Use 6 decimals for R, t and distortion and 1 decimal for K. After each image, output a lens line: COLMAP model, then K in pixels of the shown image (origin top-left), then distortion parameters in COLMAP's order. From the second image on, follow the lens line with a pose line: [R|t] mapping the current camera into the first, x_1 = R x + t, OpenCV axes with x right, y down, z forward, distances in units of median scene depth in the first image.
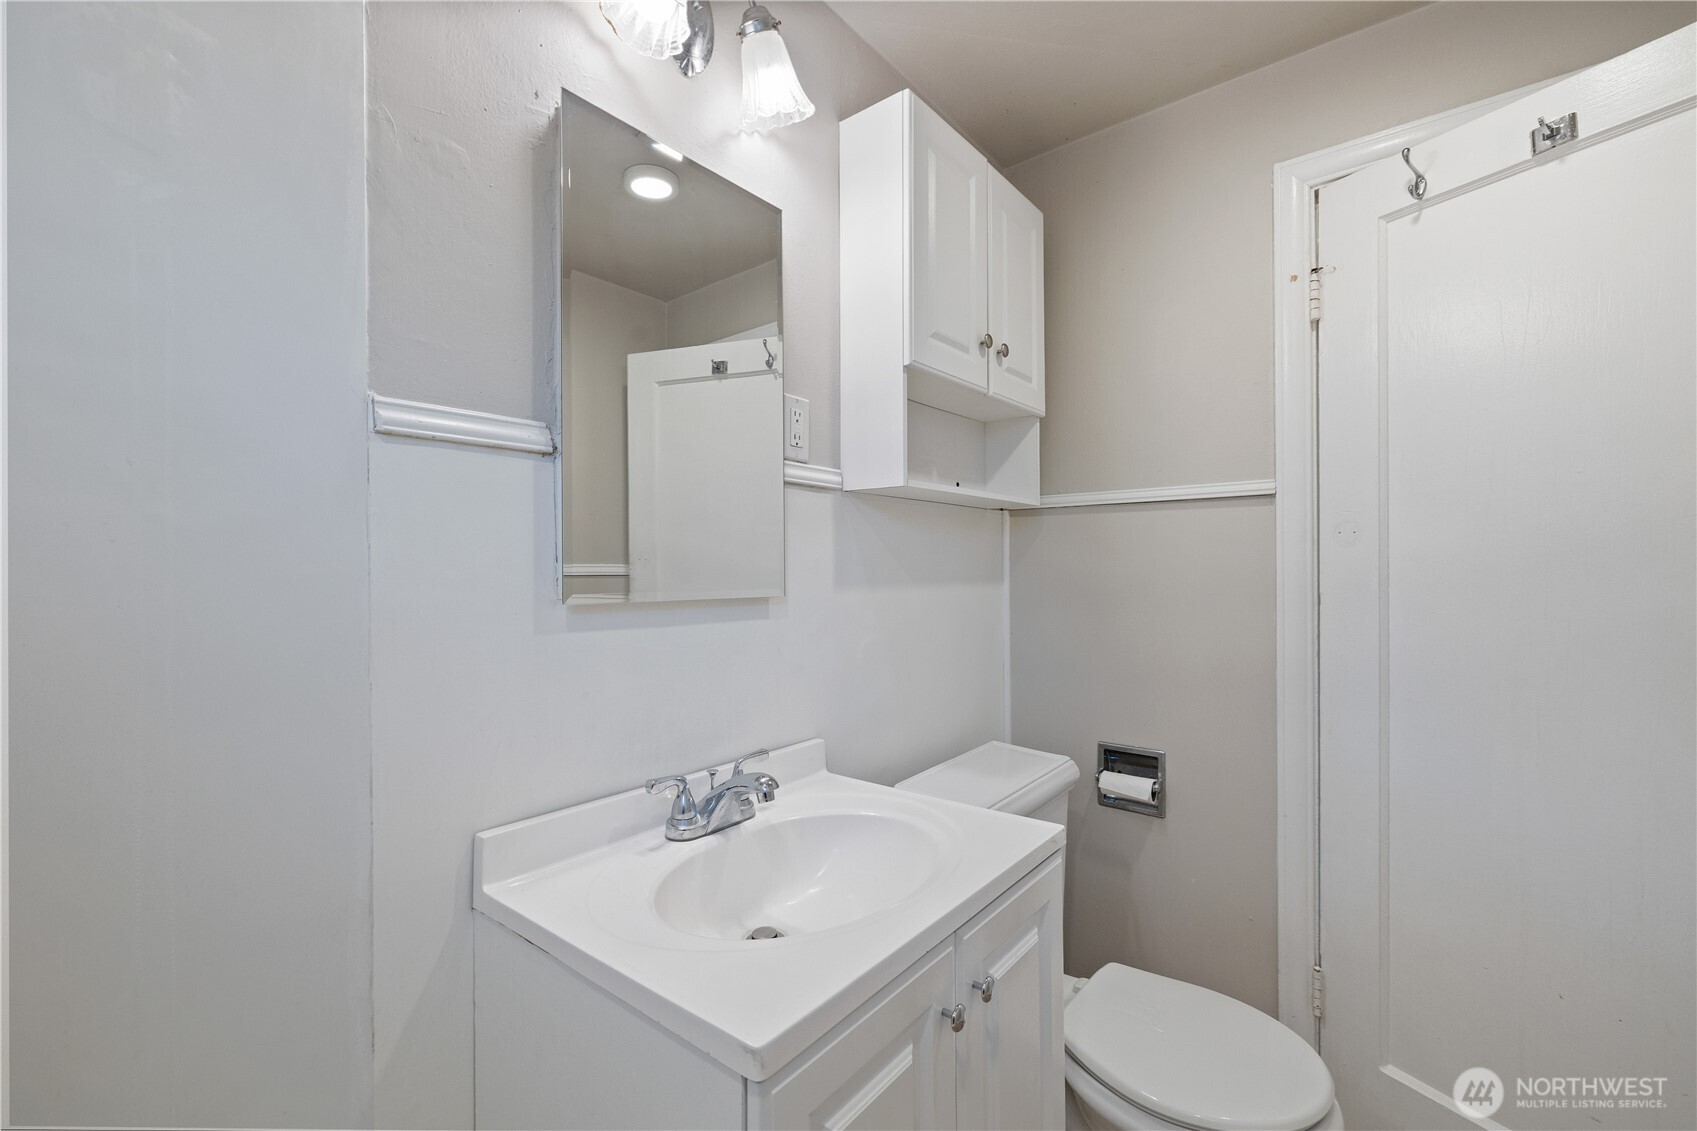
lens RADIAL K [[720.2, 0, 846.1], [0, 720.2, 566.4], [0, 0, 1]] dist [-0.003485, 0.000151]
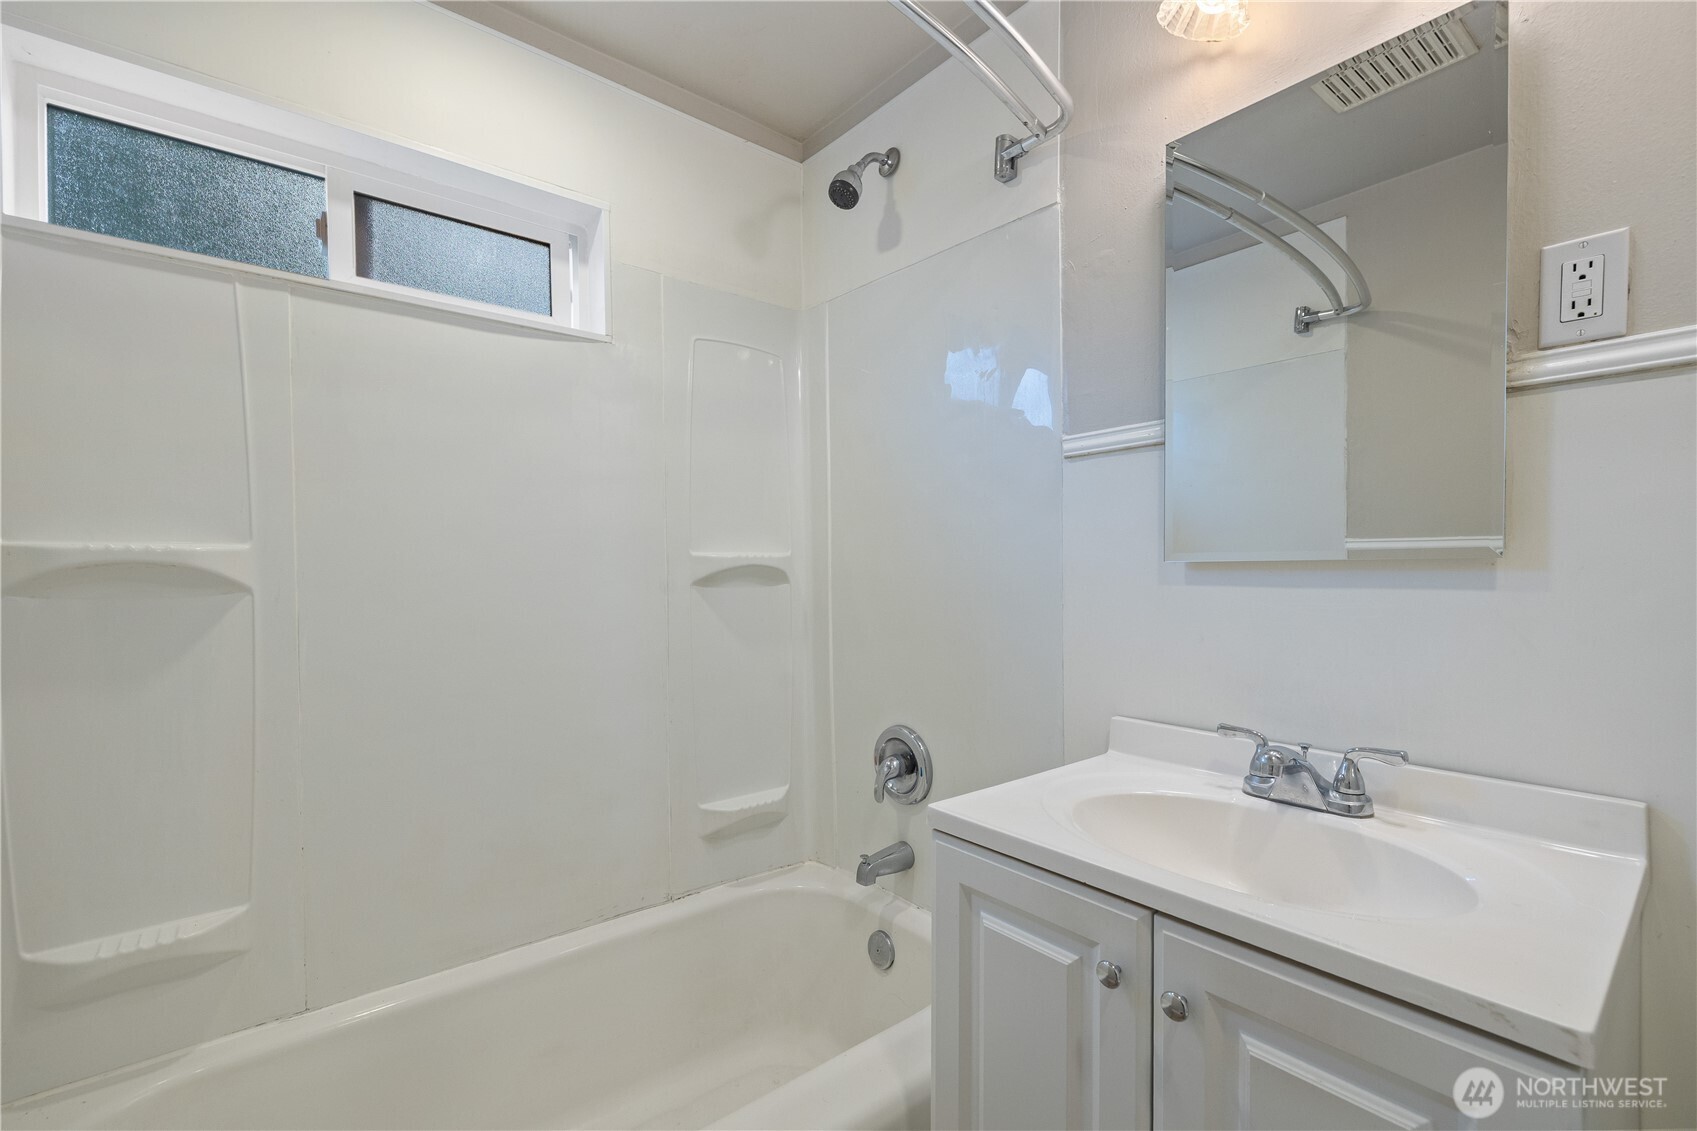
lens RADIAL K [[720.2, 0, 845.1], [0, 720.2, 574.0], [0, 0, 1]] dist [-0.003485, 0.000151]
pose [[-0.202328, 0.014221, -0.979214, 0.896014], [0.020752, 0.999732, 0.010231, 0.047397], [0.979098, -0.018250, -0.202569, 0.659828]]
